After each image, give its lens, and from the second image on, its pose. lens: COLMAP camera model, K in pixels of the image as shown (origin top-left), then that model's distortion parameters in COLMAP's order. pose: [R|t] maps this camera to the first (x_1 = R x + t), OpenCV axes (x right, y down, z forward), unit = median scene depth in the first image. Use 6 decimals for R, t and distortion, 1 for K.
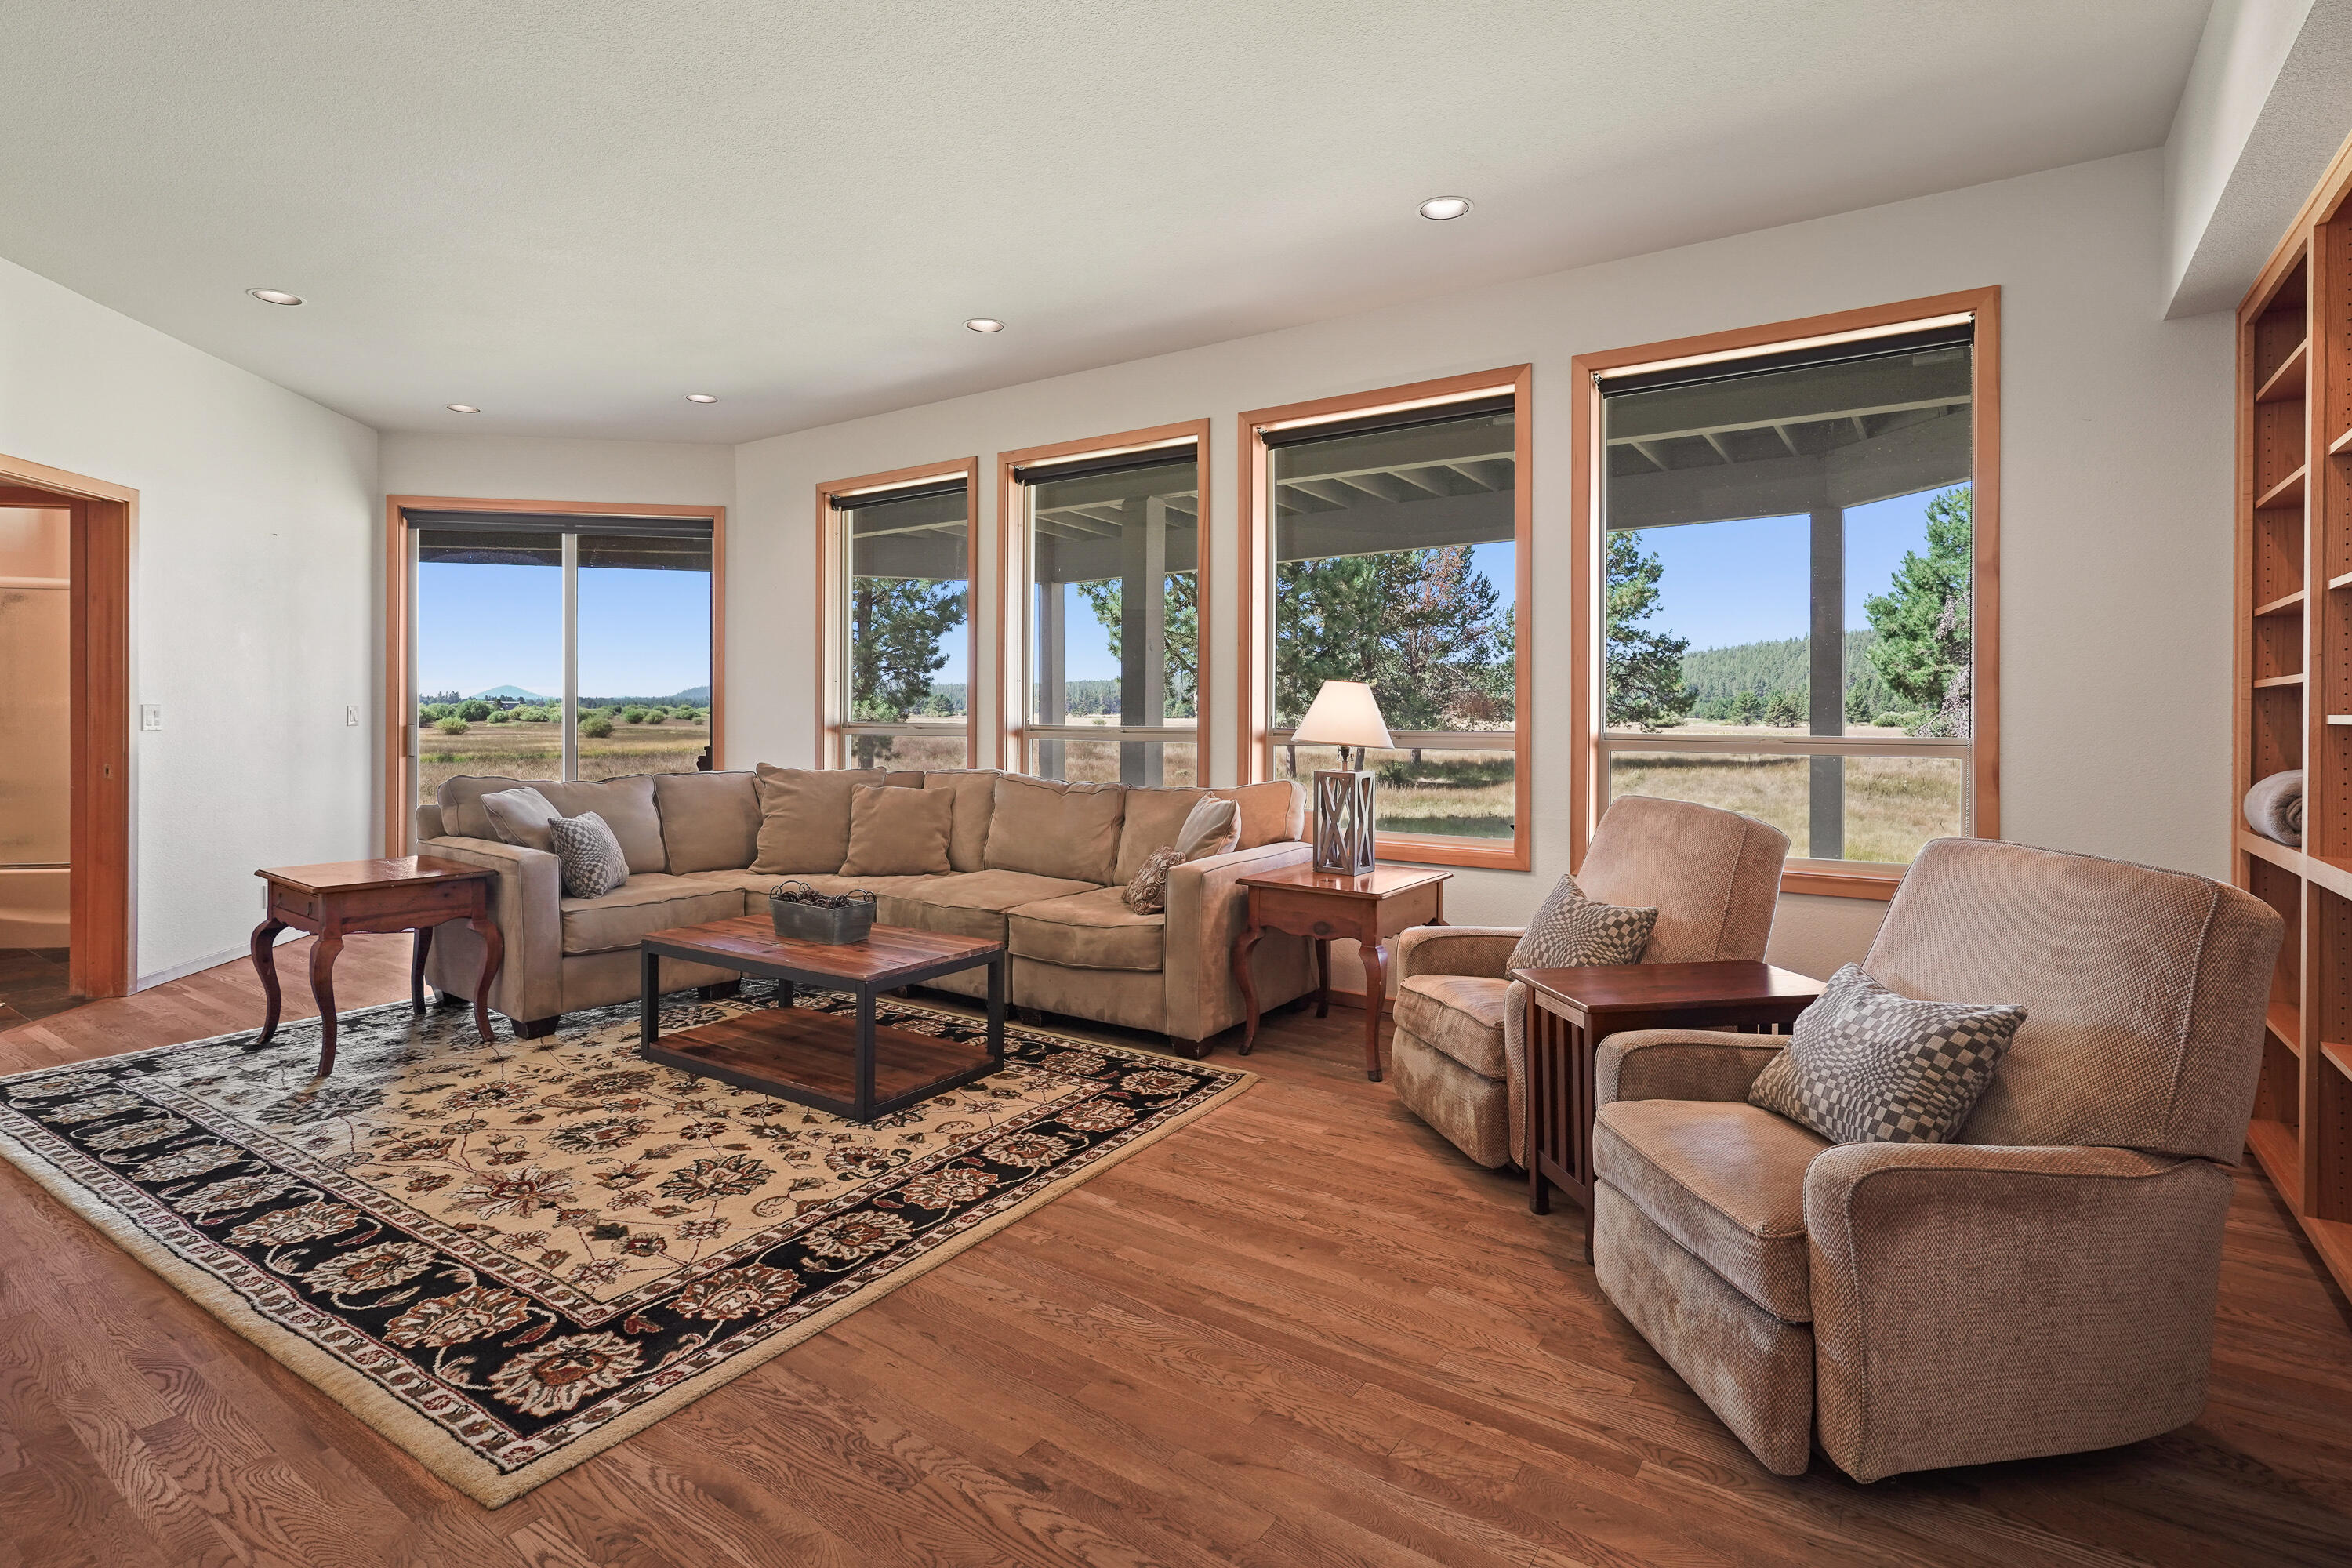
lens RADIAL K [[1144.3, 0, 1194.3], [0, 1144.3, 715.4], [0, 0, 1]] dist [-0.002867, 0.002441]
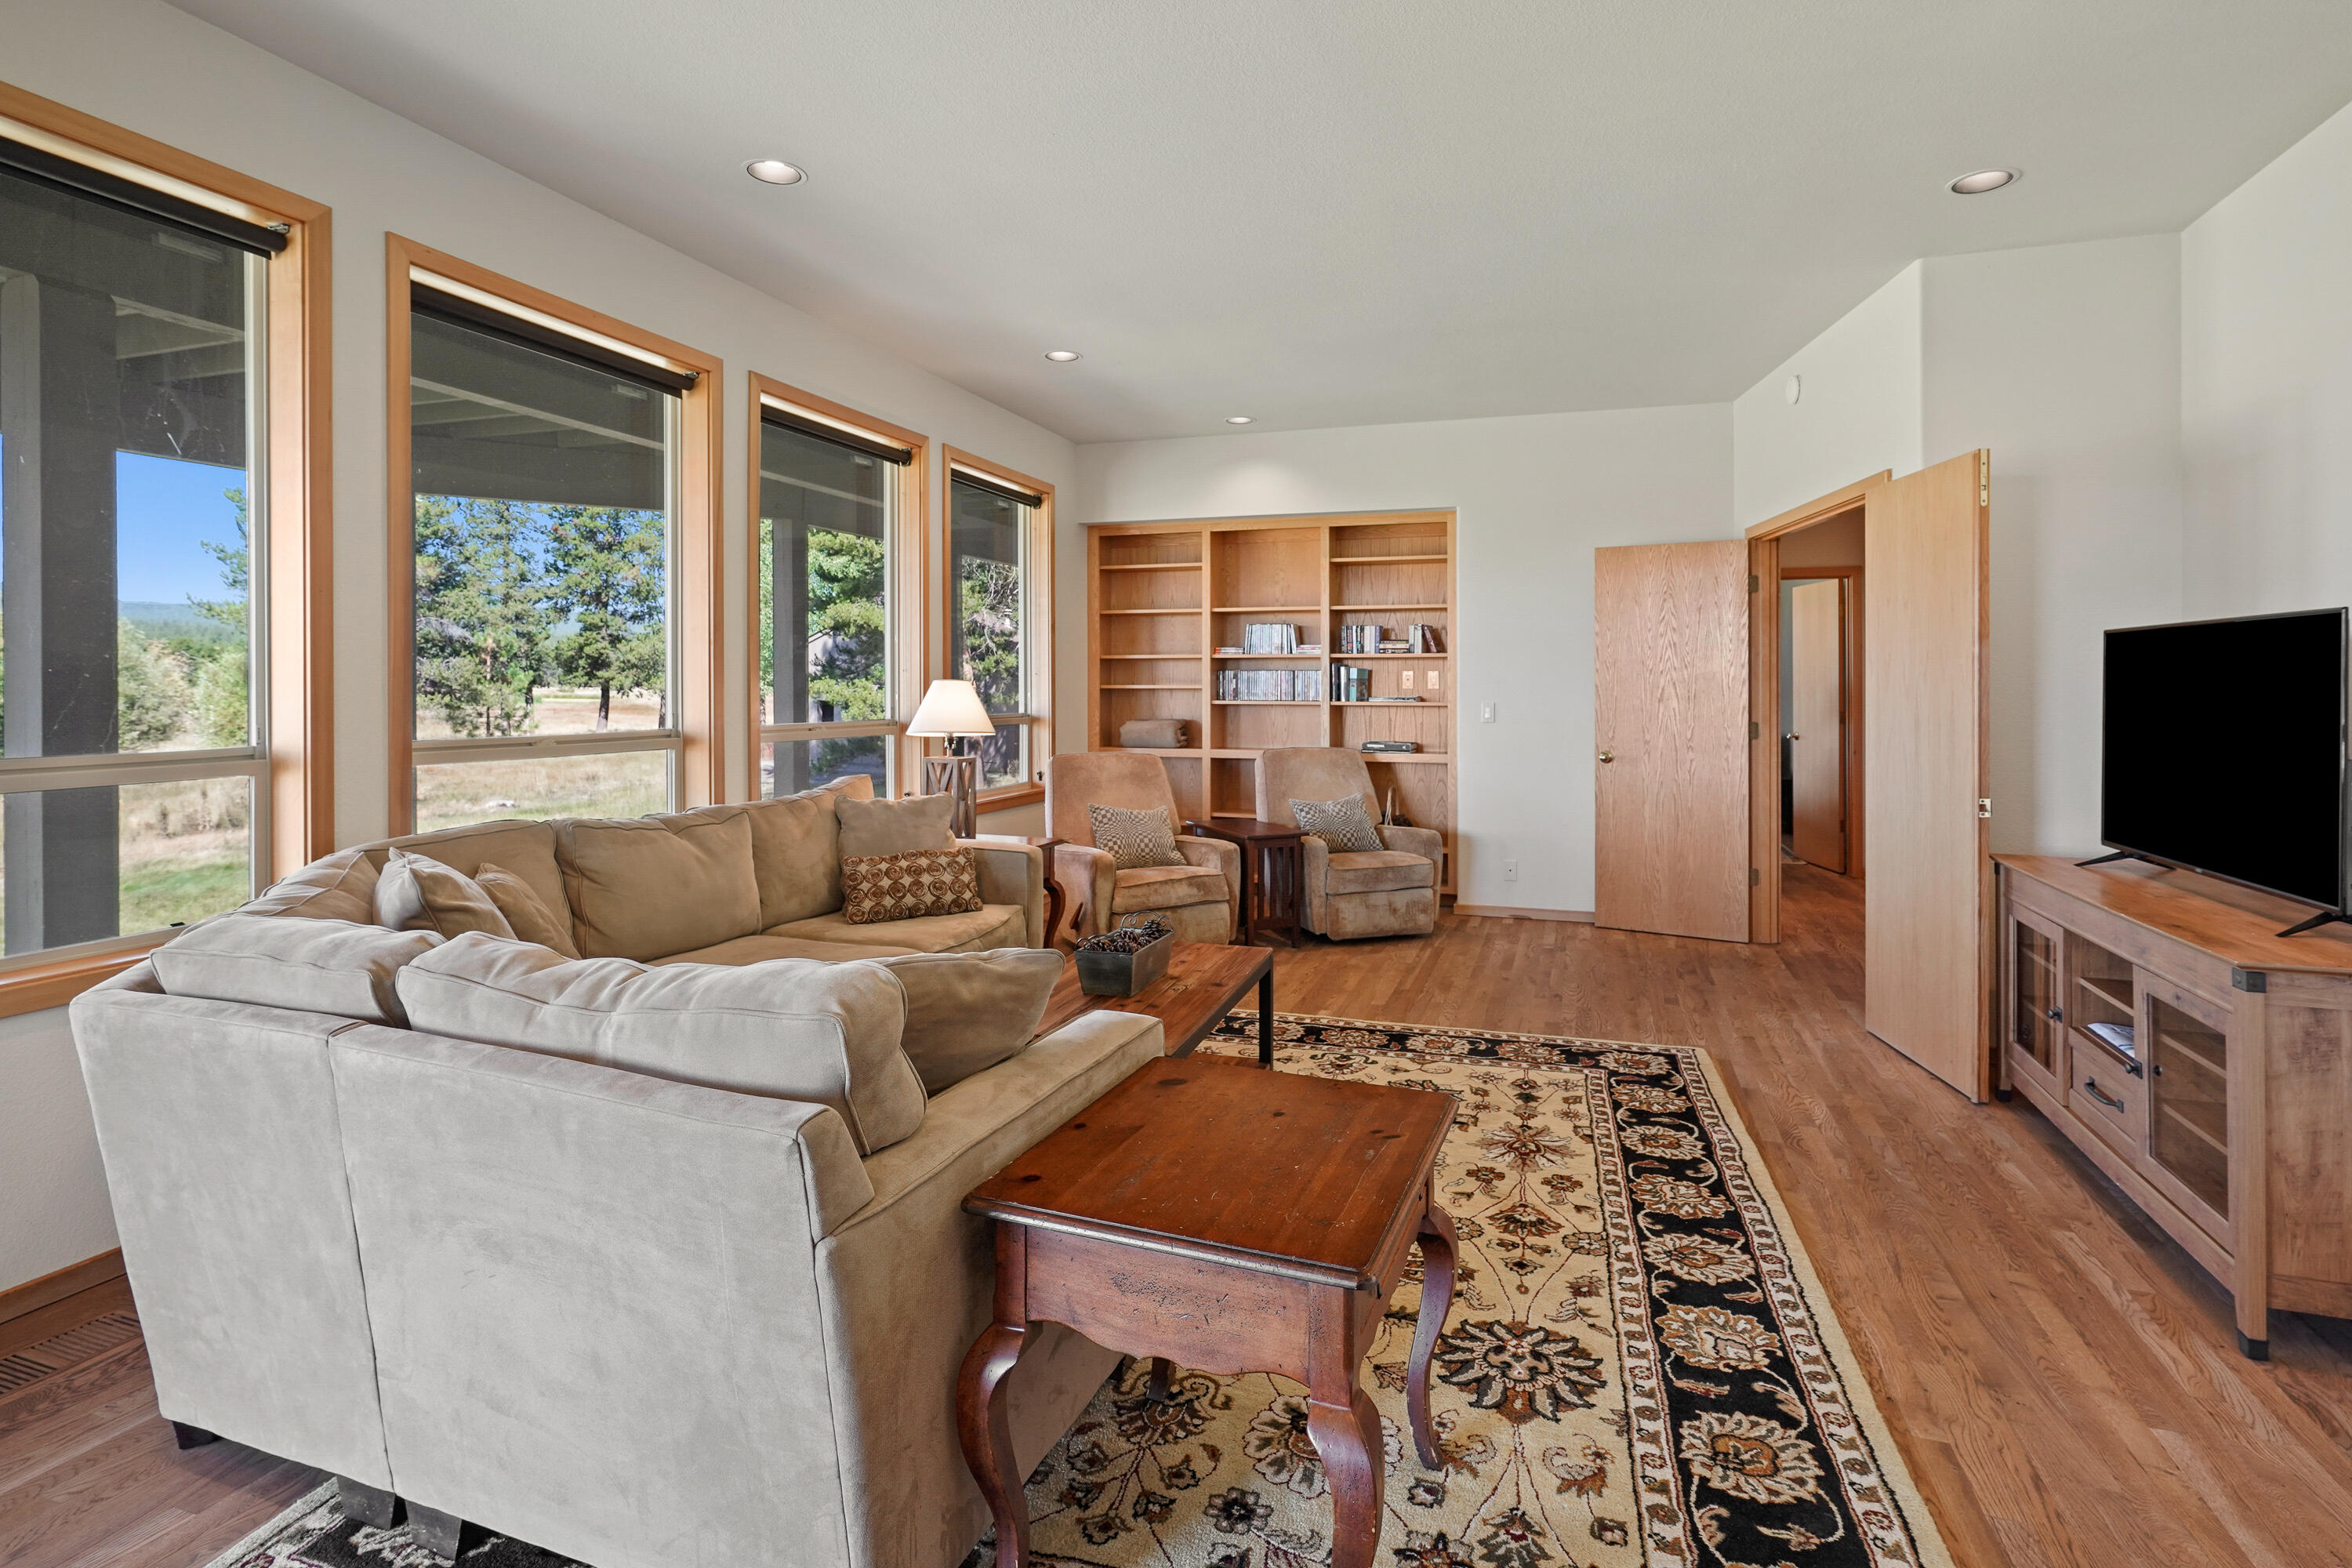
lens RADIAL K [[1144.3, 0, 1196.8], [0, 1144.3, 674.8], [0, 0, 1]] dist [-0.002867, 0.002441]
pose [[-0.266932, 0.004633, 0.963704, -1.621179], [0.002922, 0.999988, -0.003999, -0.047255], [-0.963711, 0.001748, -0.266942, 1.636475]]
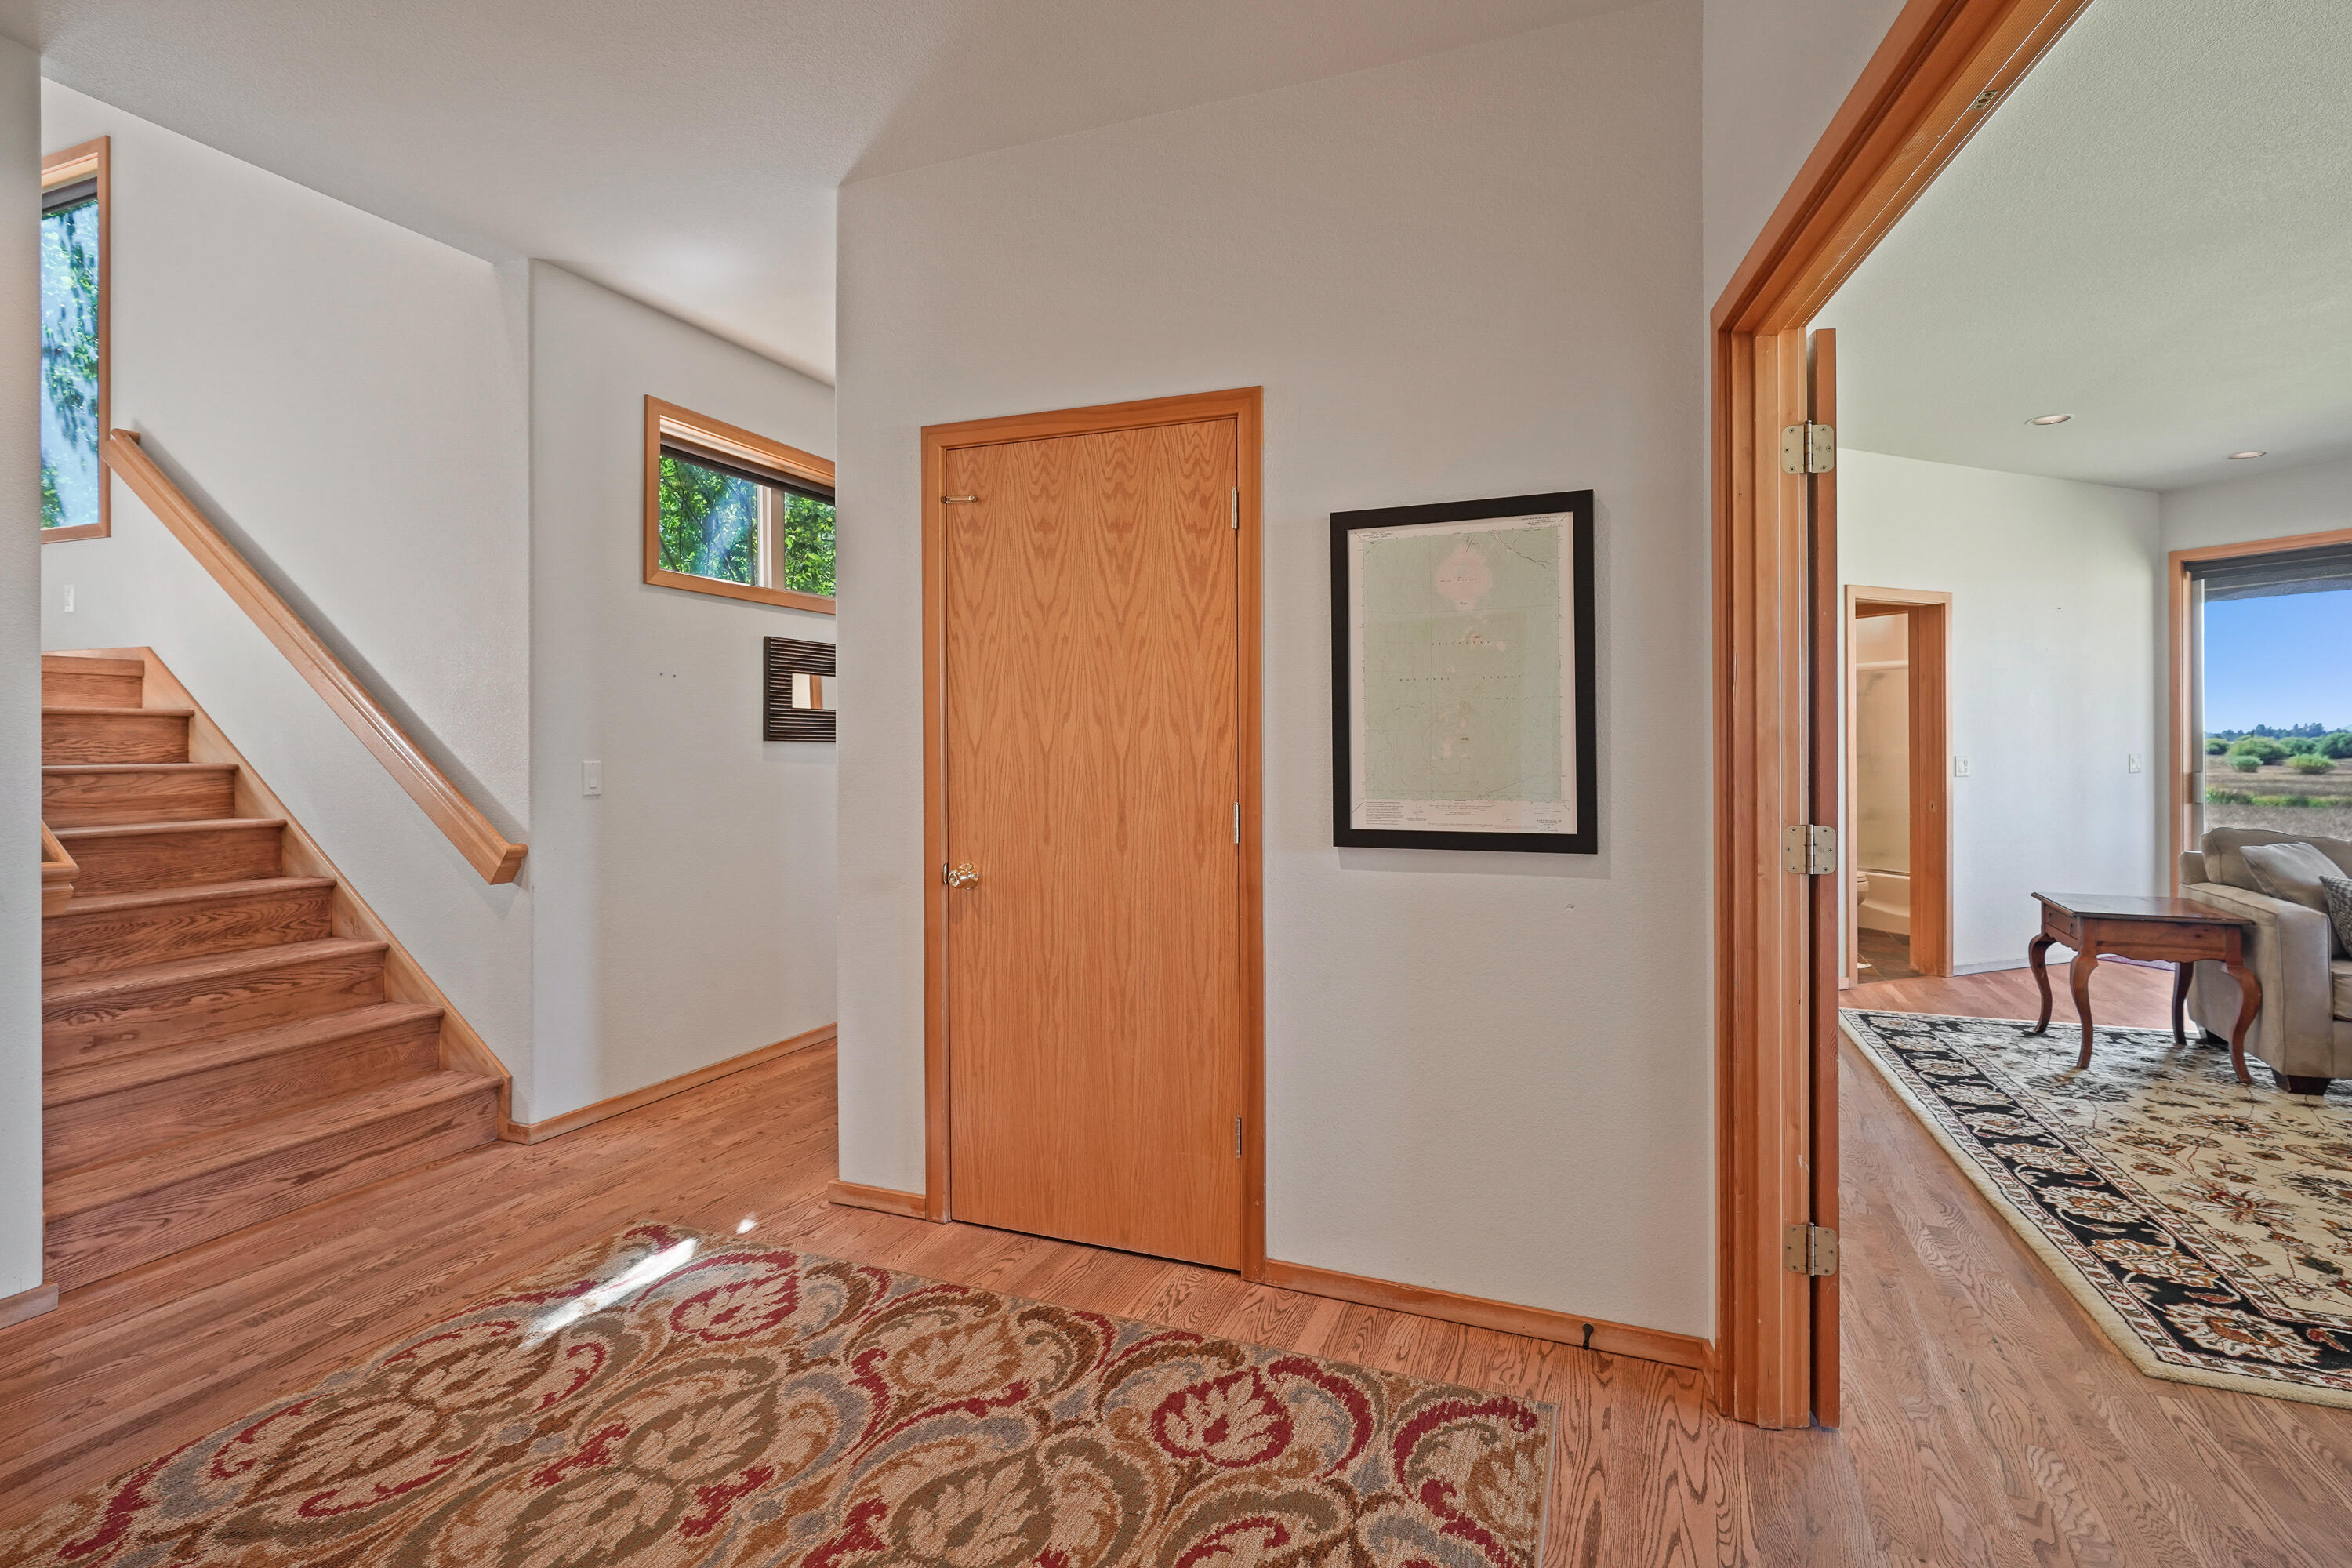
lens RADIAL K [[1144.3, 0, 1165.1], [0, 1144.3, 750.5], [0, 0, 1]] dist [-0.002867, 0.002441]
pose [[0.203448, -0.002906, -0.979081, 0.295126], [0.002755, 0.999993, -0.002396, -0.026771], [0.979082, -0.002210, 0.203455, -0.253040]]
